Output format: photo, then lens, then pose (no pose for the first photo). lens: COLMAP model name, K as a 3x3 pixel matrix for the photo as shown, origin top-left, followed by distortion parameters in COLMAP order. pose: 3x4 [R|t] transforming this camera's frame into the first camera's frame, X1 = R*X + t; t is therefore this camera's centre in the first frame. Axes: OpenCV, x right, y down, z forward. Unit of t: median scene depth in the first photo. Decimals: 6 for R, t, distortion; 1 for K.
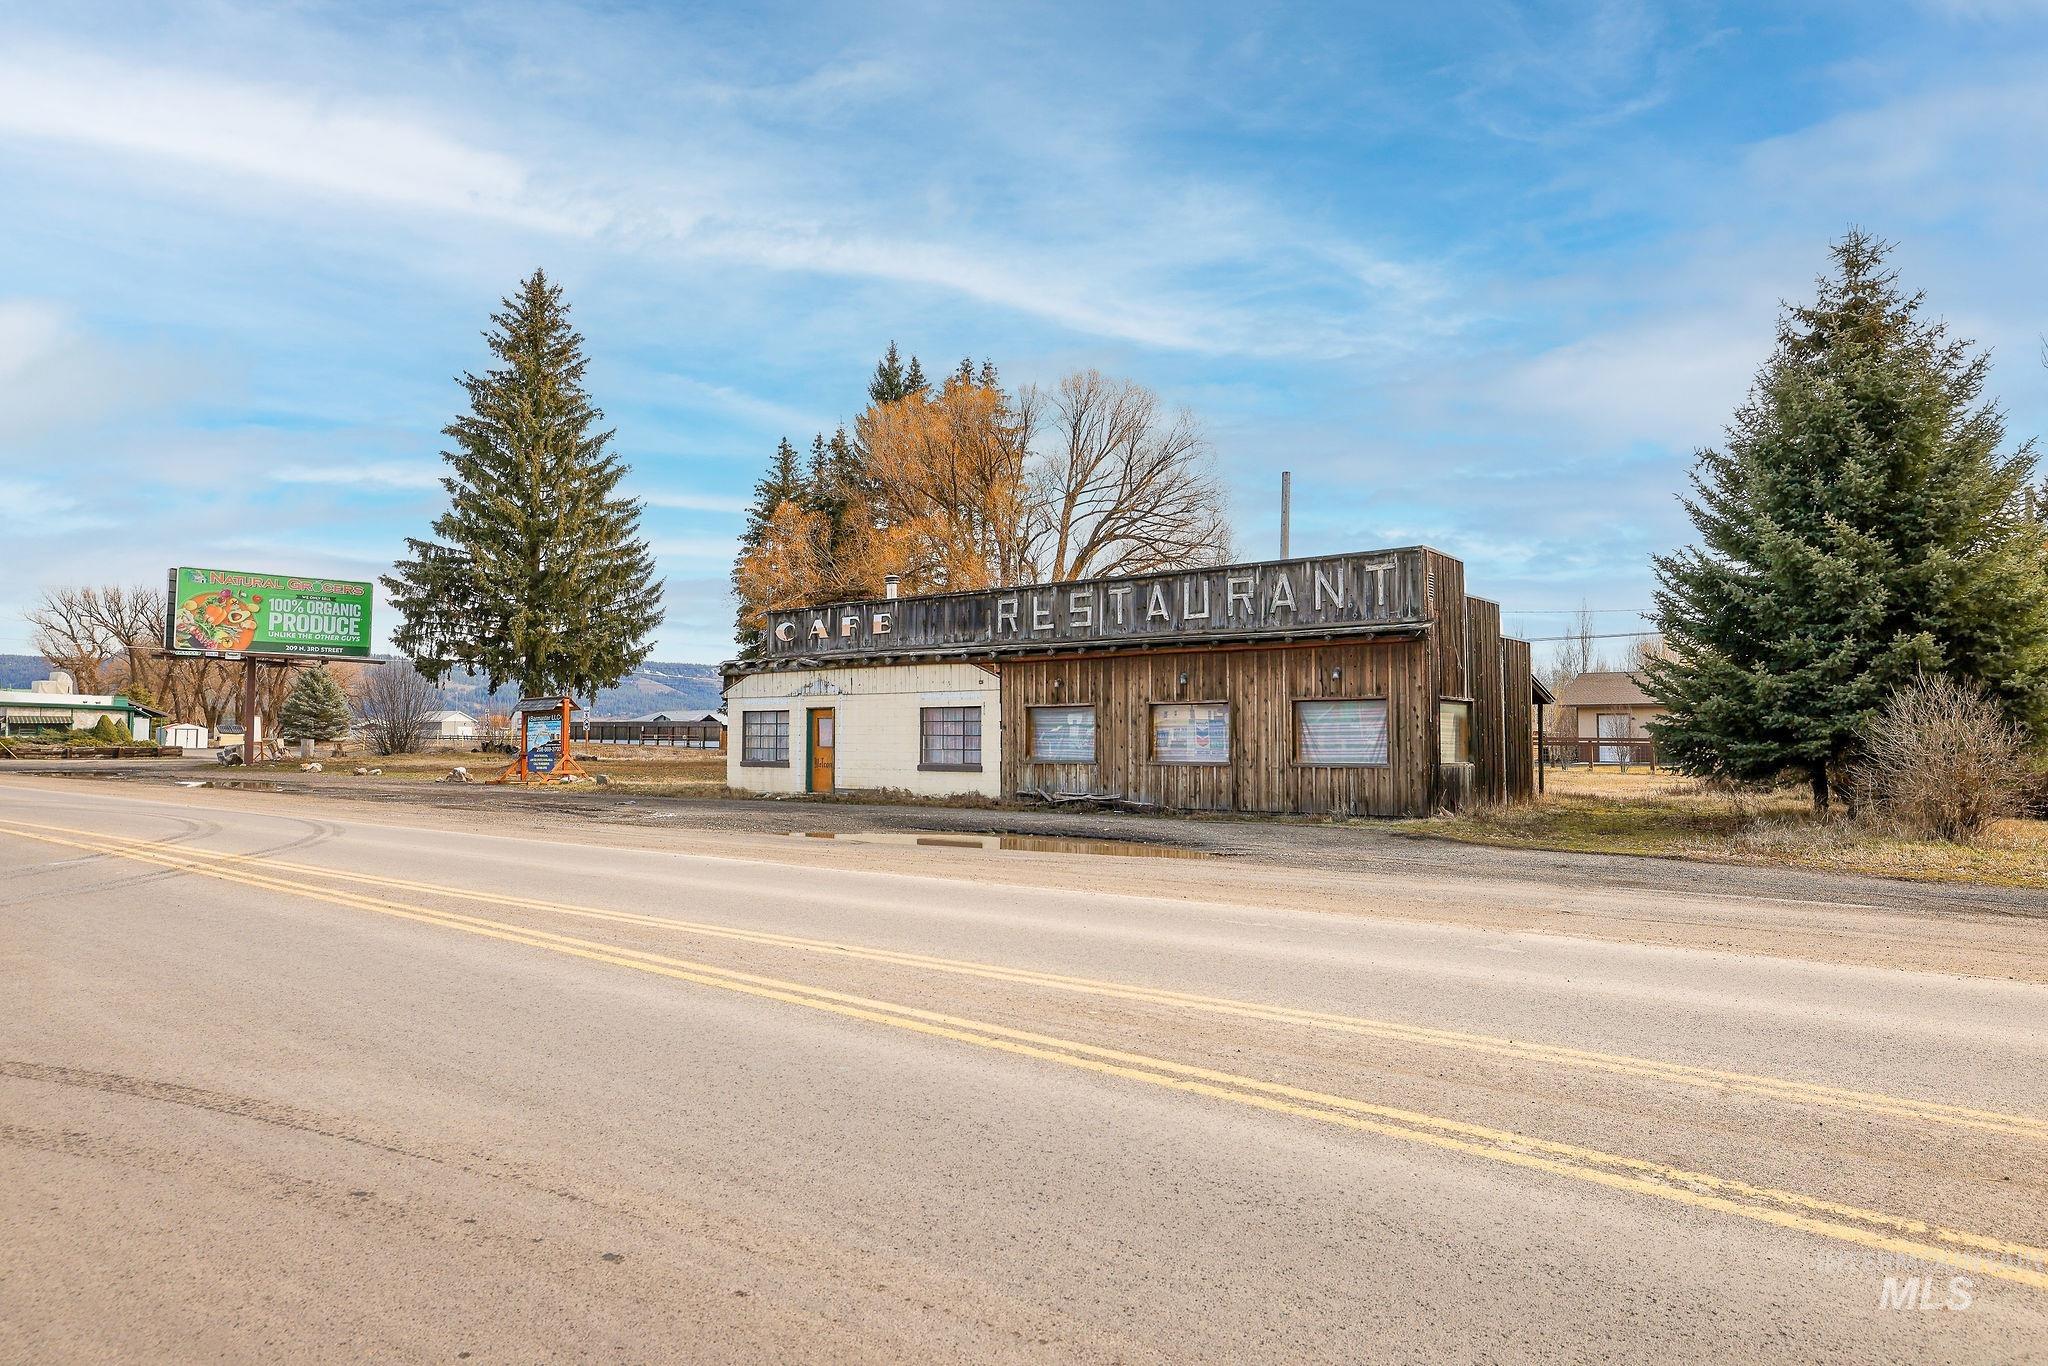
lens RADIAL K [[1243.6, 0, 1024.0], [0, 1243.6, 683.0], [0, 0, 1]] dist [-0.008142, -0.000120]
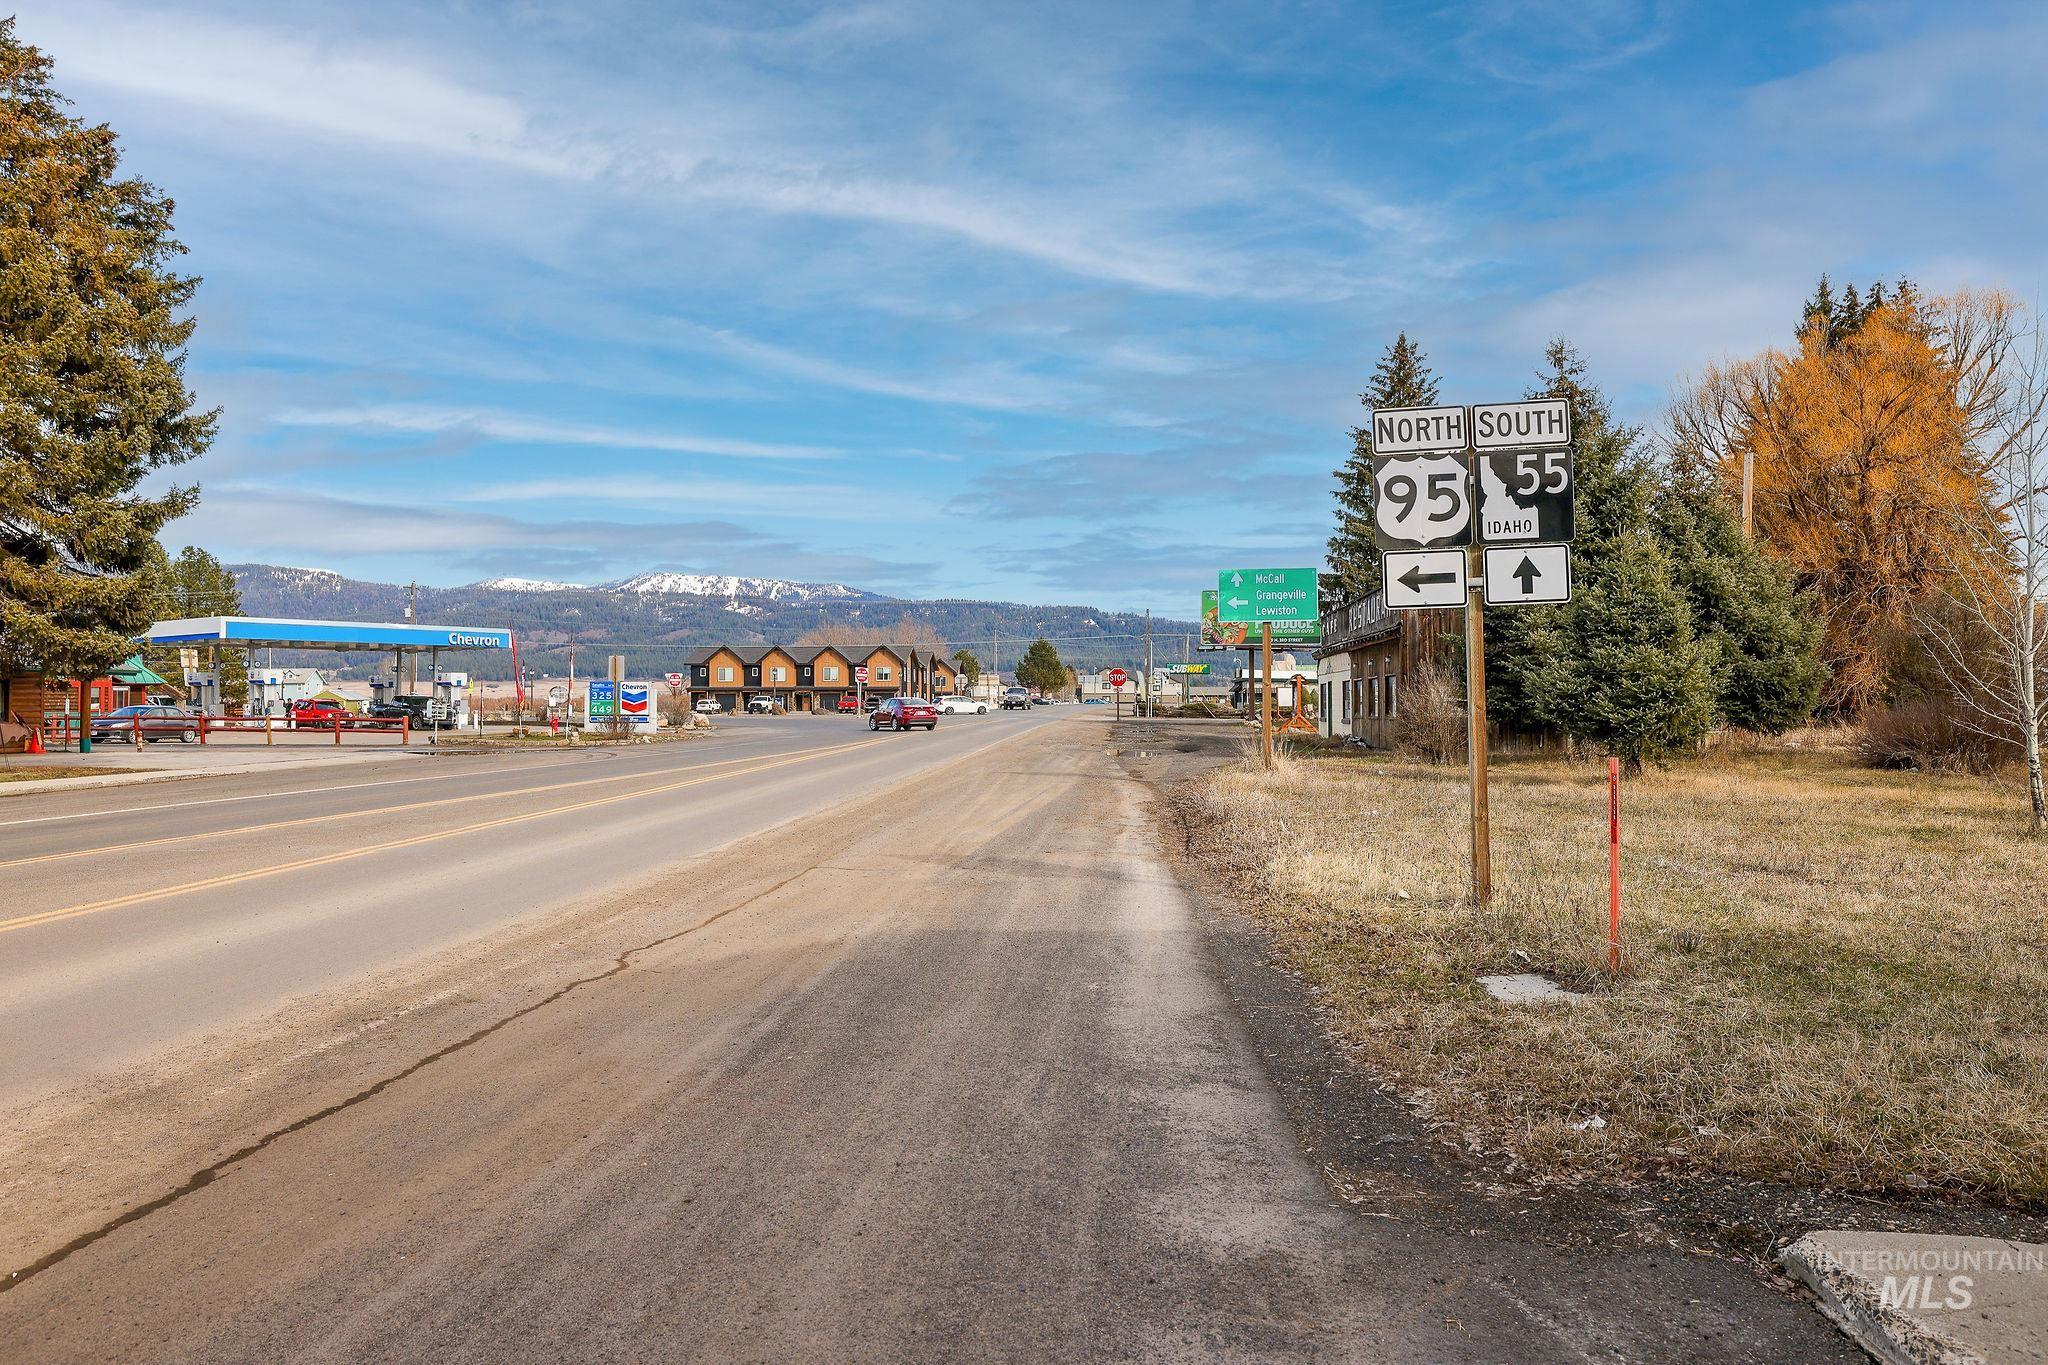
lens RADIAL K [[1471.4, 0, 1015.6], [0, 1471.4, 671.8], [0, 0, 1]] dist [0.032648, 0.005591]
pose [[0.547596, -0.021809, -0.836458, 1.241711], [0.040682, 0.999172, 0.000581, -0.009278], [0.835753, -0.034347, 0.548030, -0.317569]]
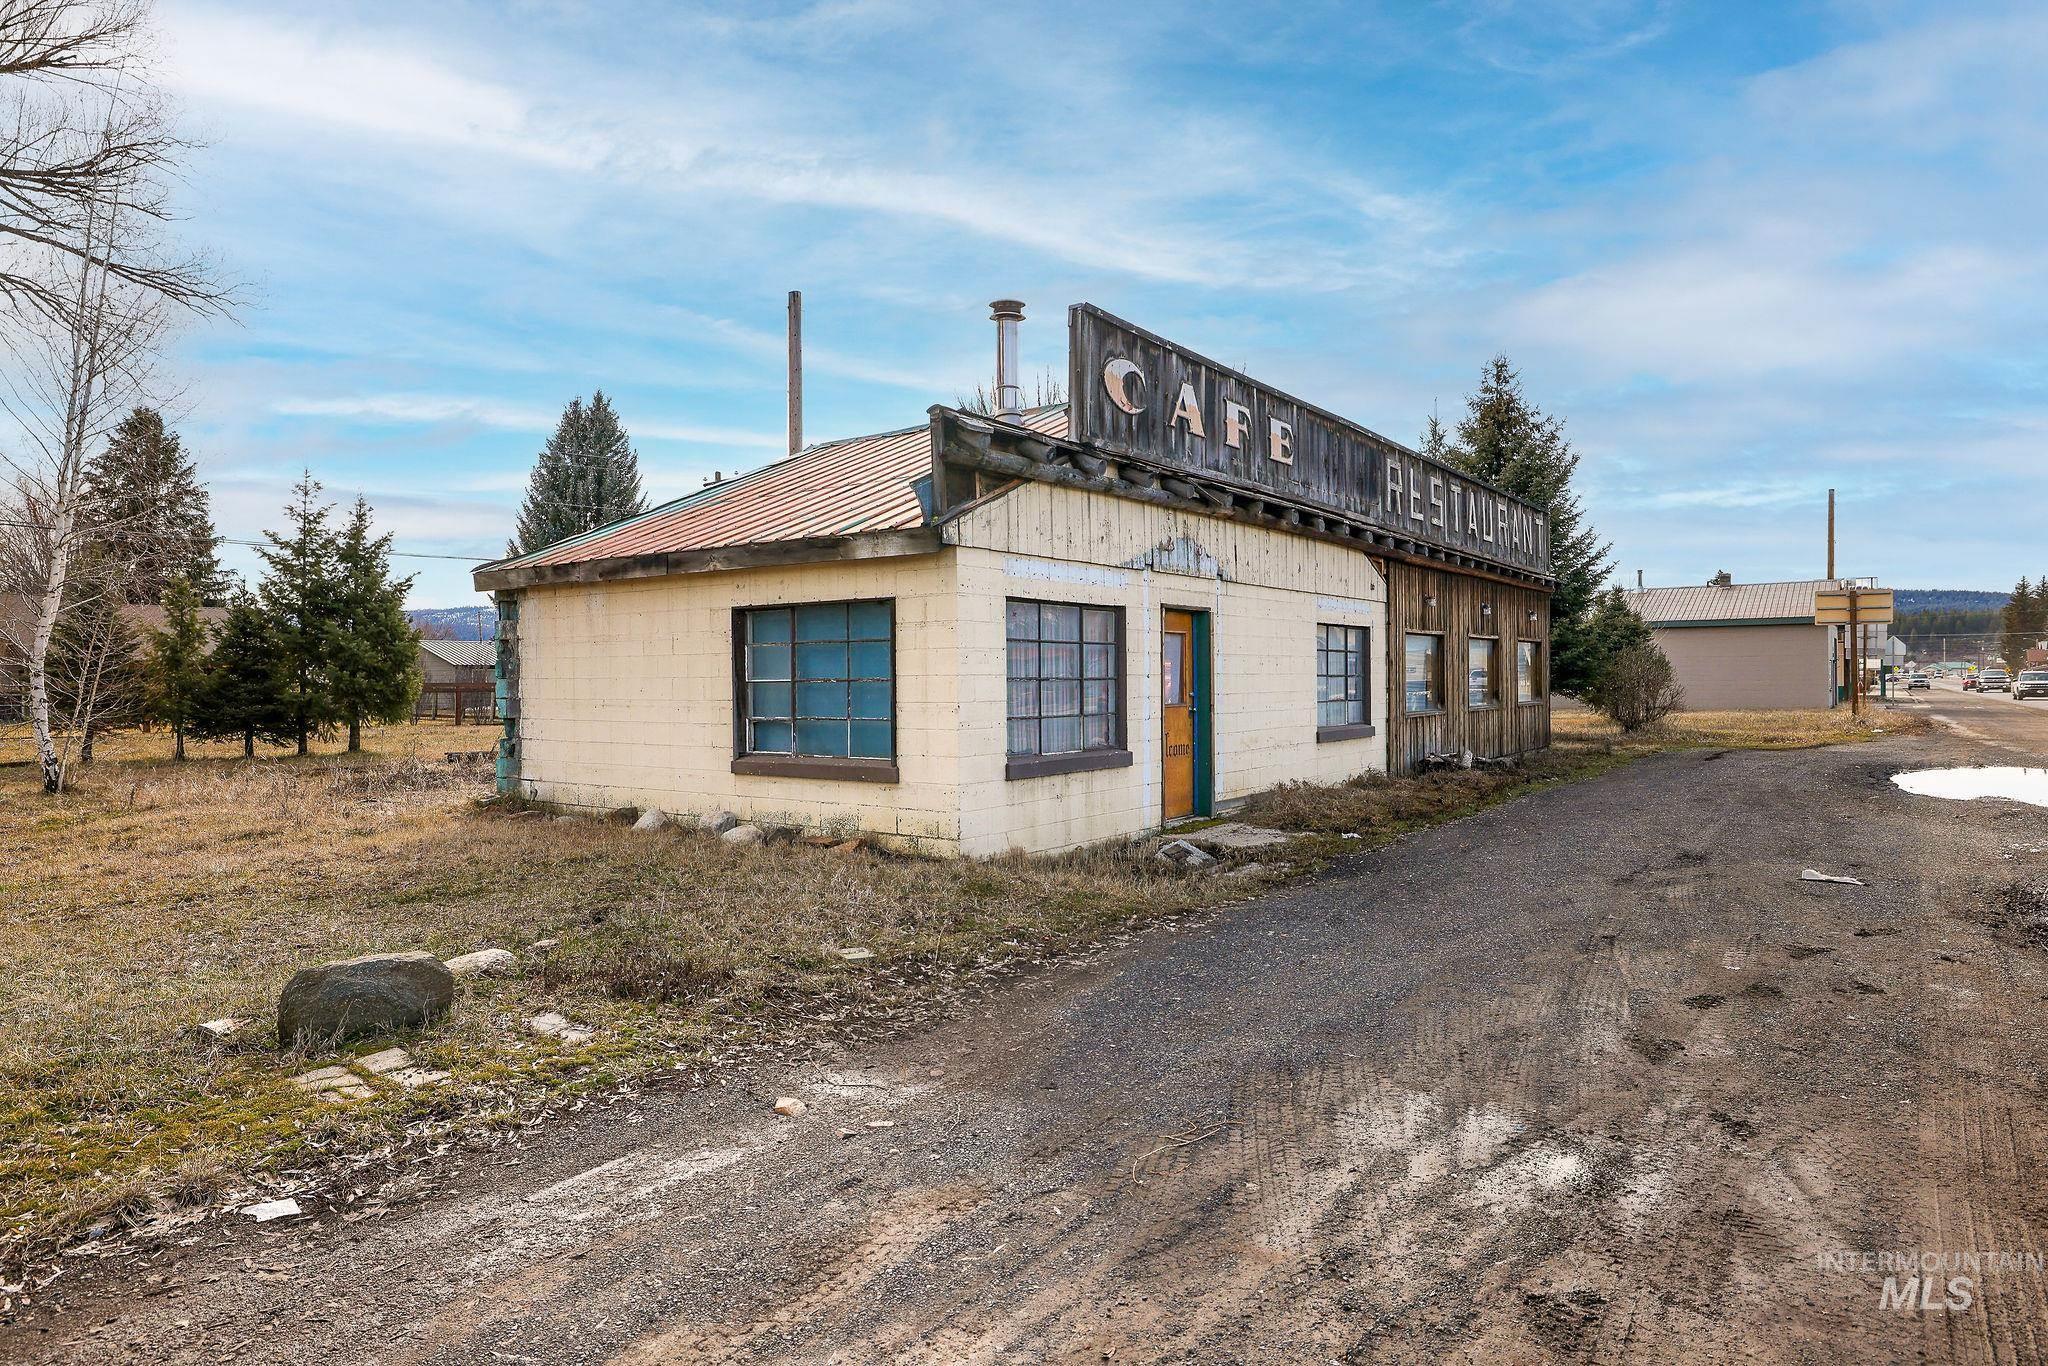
lens RADIAL K [[1215.6, 0, 1024.0], [0, 1215.6, 683.0], [0, 0, 1]] dist [-0.001025, -0.000083]
pose [[-0.047795, -0.009805, 0.998809, -0.615964], [-0.042319, 0.999074, 0.007783, 0.048253], [-0.997960, -0.041896, -0.048165, 1.197256]]
